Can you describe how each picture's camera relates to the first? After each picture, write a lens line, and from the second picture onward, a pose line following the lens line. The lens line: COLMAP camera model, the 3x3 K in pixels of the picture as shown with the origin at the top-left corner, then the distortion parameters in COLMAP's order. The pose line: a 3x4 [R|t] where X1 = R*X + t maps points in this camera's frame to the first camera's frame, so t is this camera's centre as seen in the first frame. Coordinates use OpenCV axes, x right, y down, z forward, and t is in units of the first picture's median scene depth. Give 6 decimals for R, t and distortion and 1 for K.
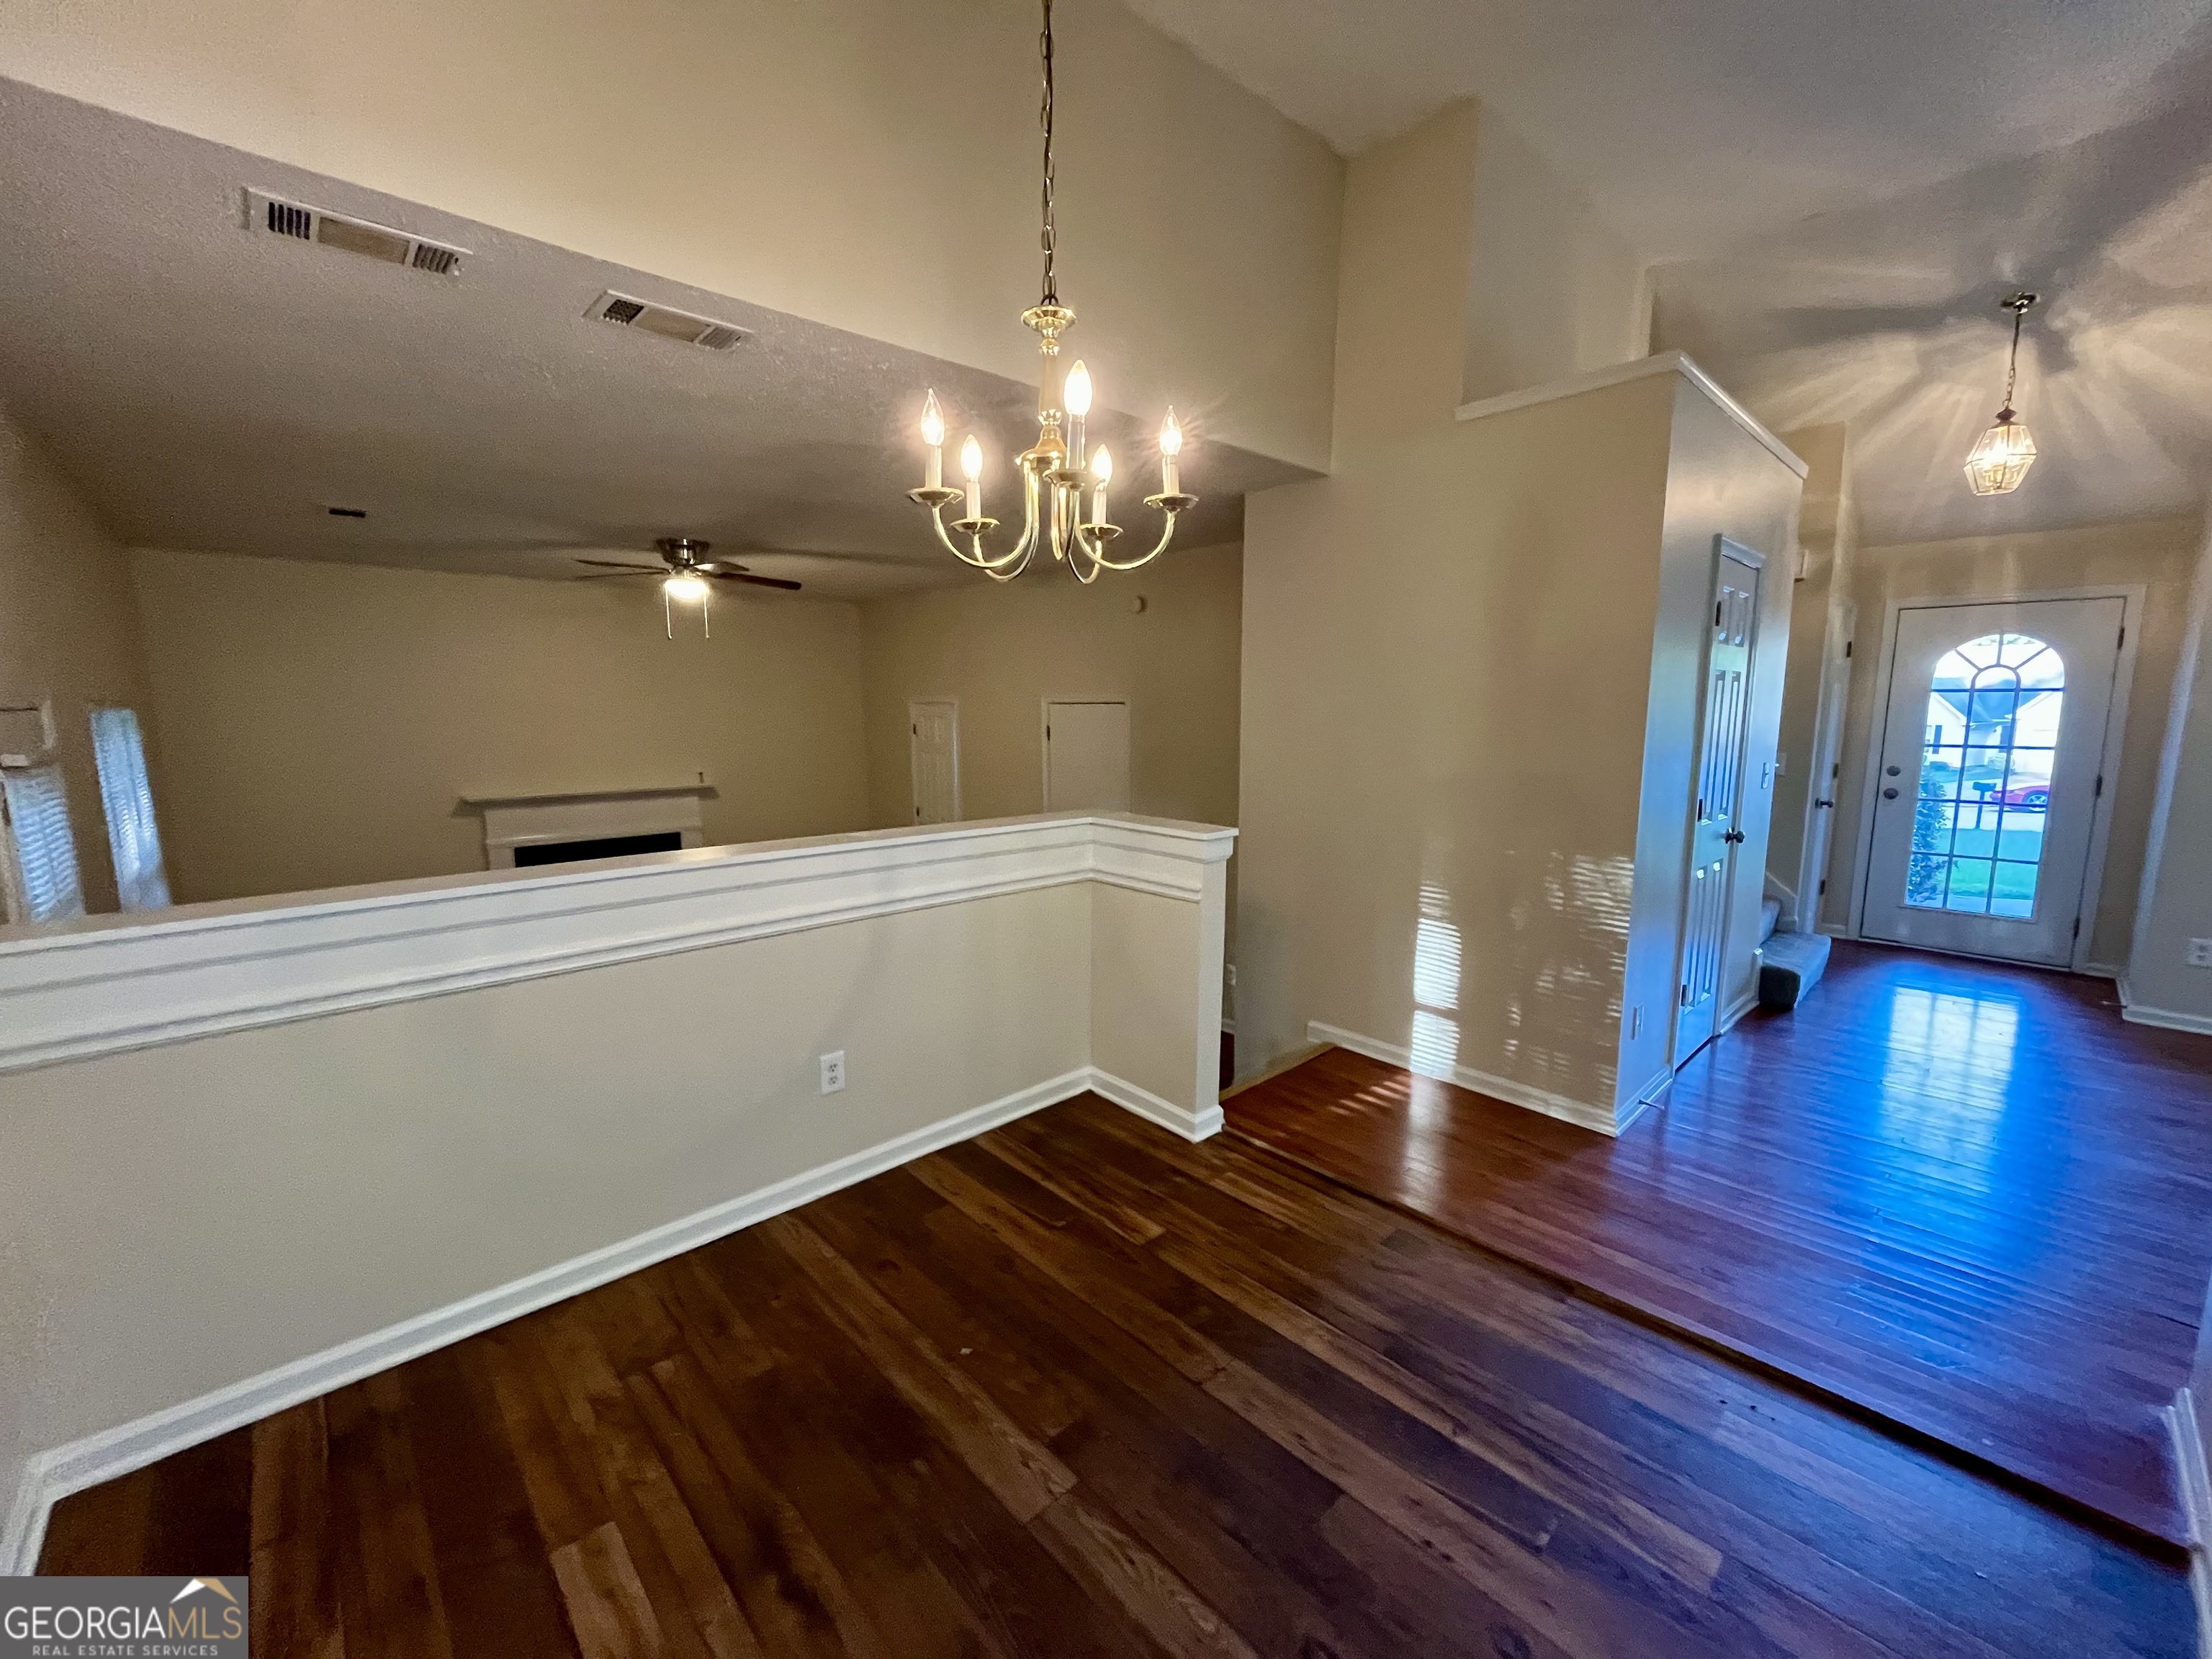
lens RADIAL K [[889.2, 0, 1106.0], [0, 889.2, 829.5], [0, 0, 1]] dist [-0.002968, -0.000461]
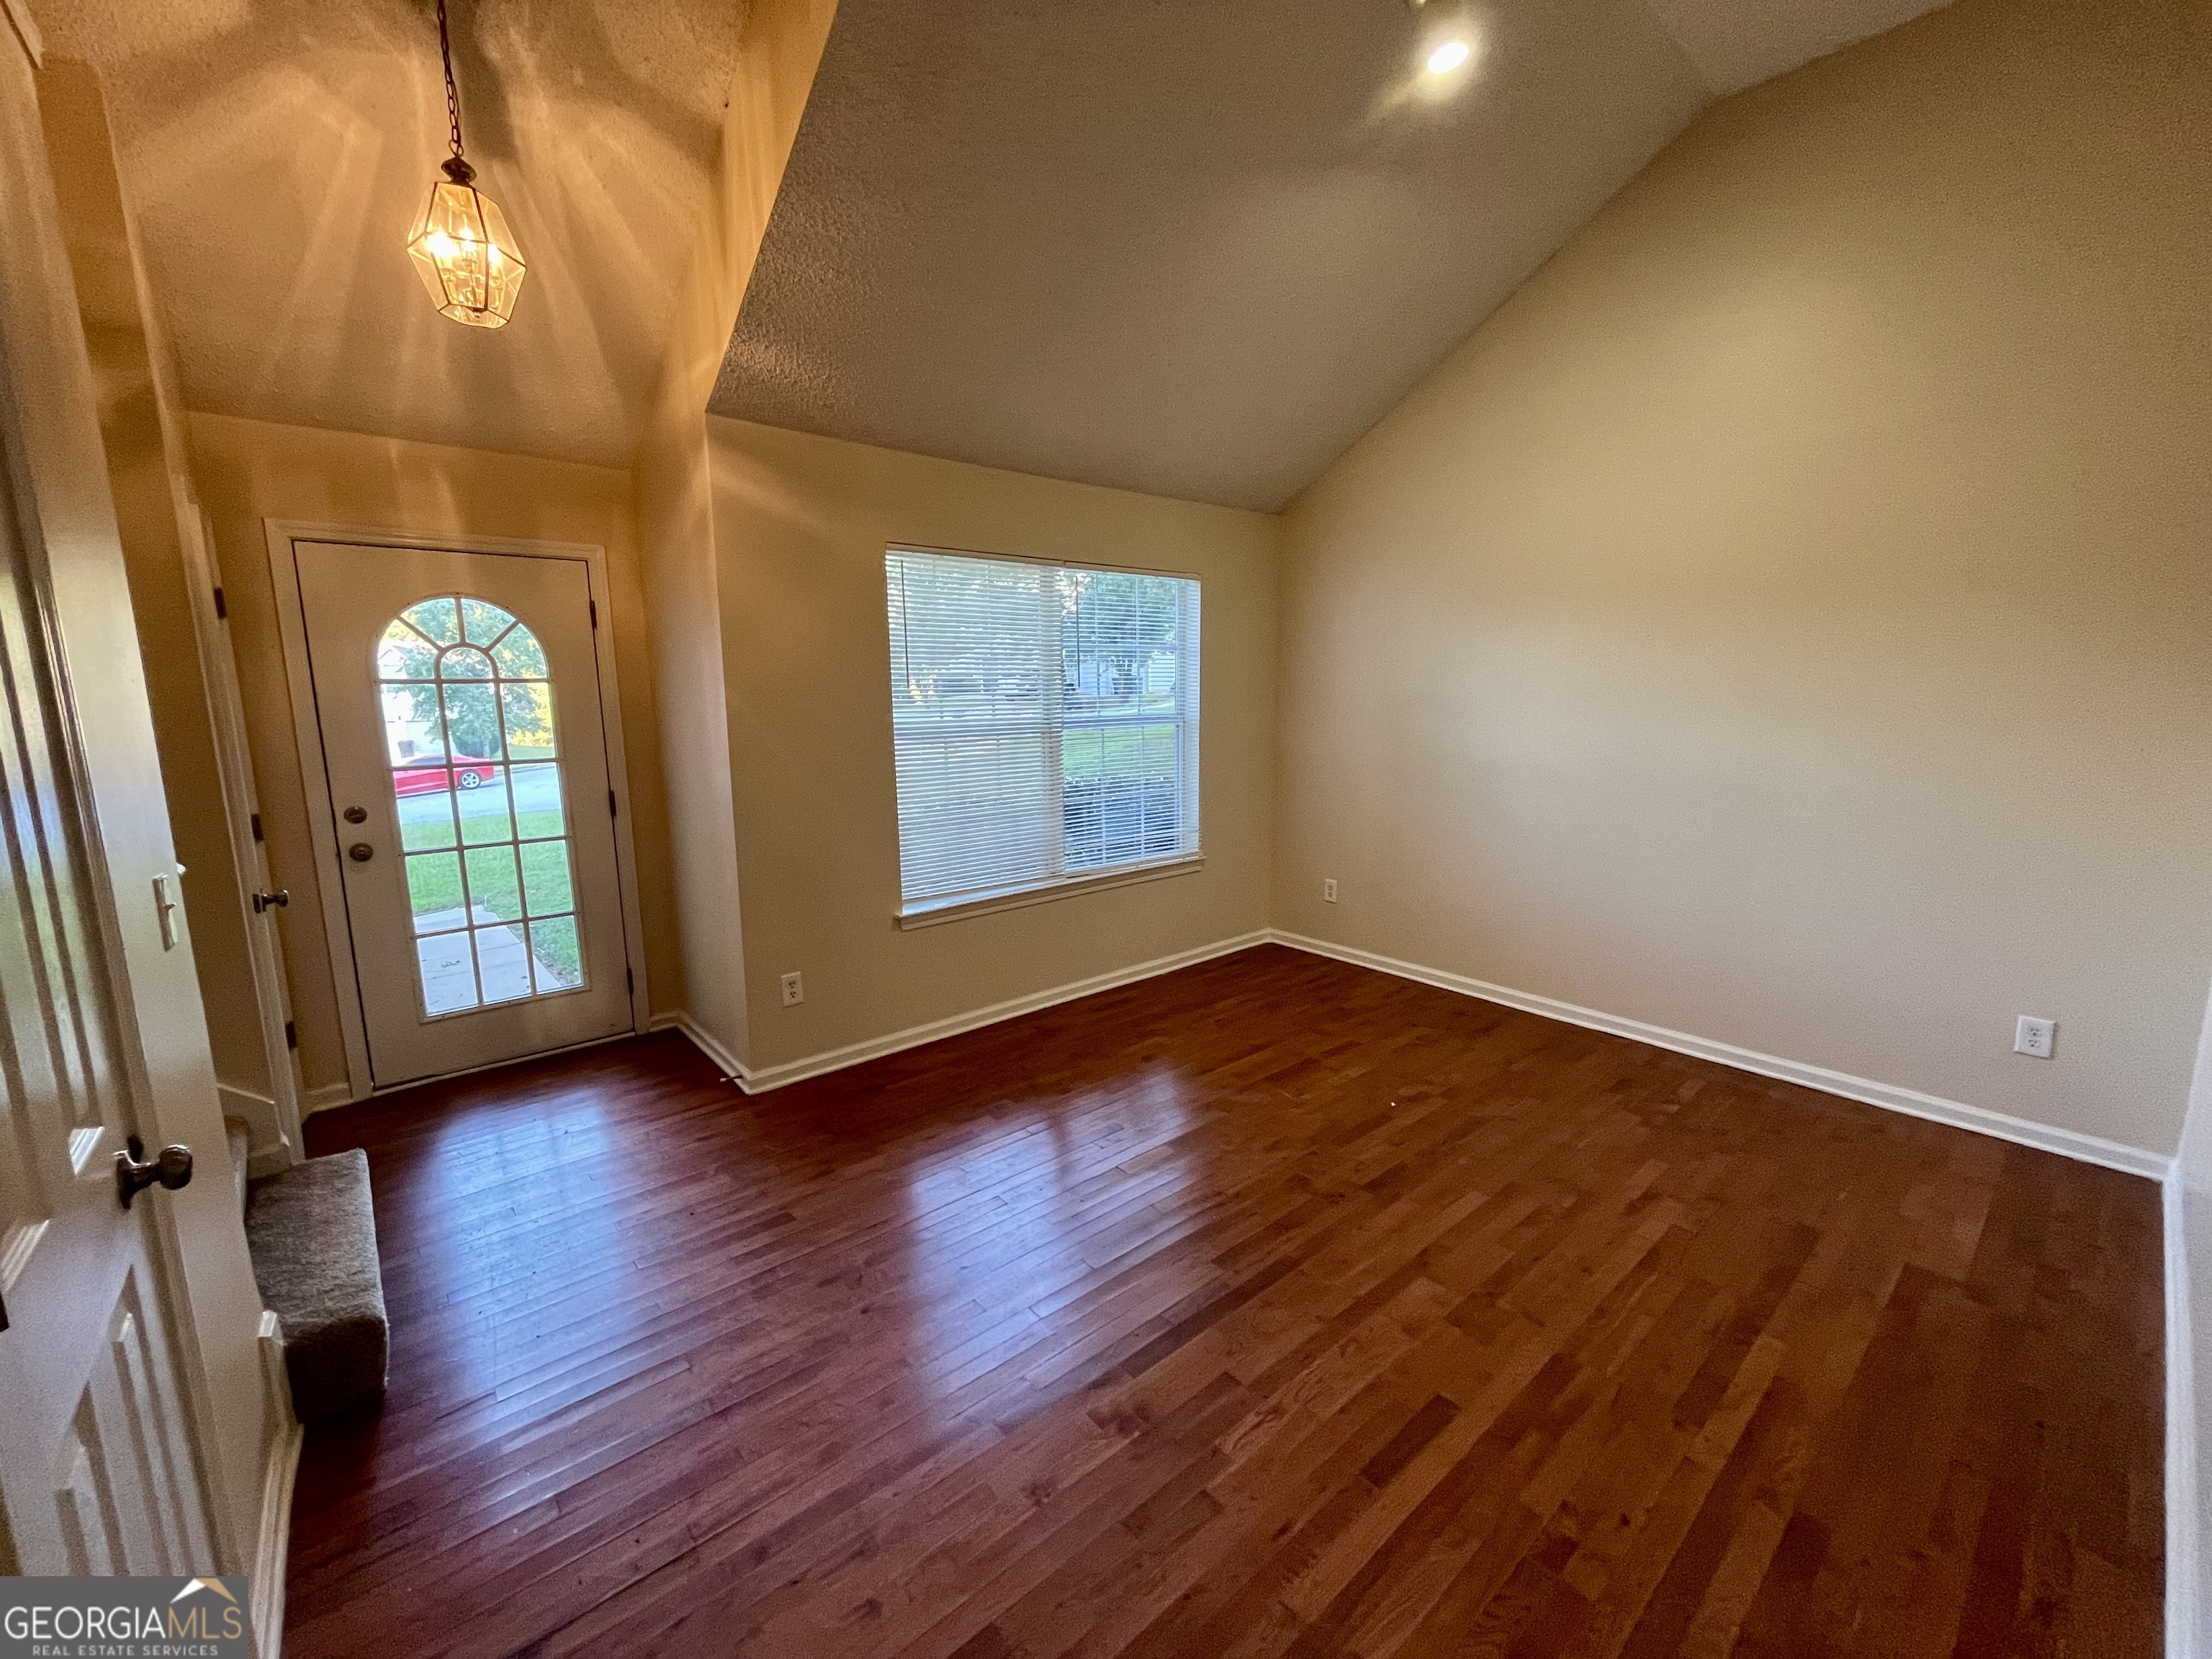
lens RADIAL K [[889.2, 0, 1106.0], [0, 889.2, 829.5], [0, 0, 1]] dist [-0.002968, -0.000461]
pose [[0.044633, -0.158451, 0.986358, 0.342498], [0.150219, 0.977180, 0.150179, -0.075810], [-0.987645, 0.141467, 0.067417, 0.495514]]
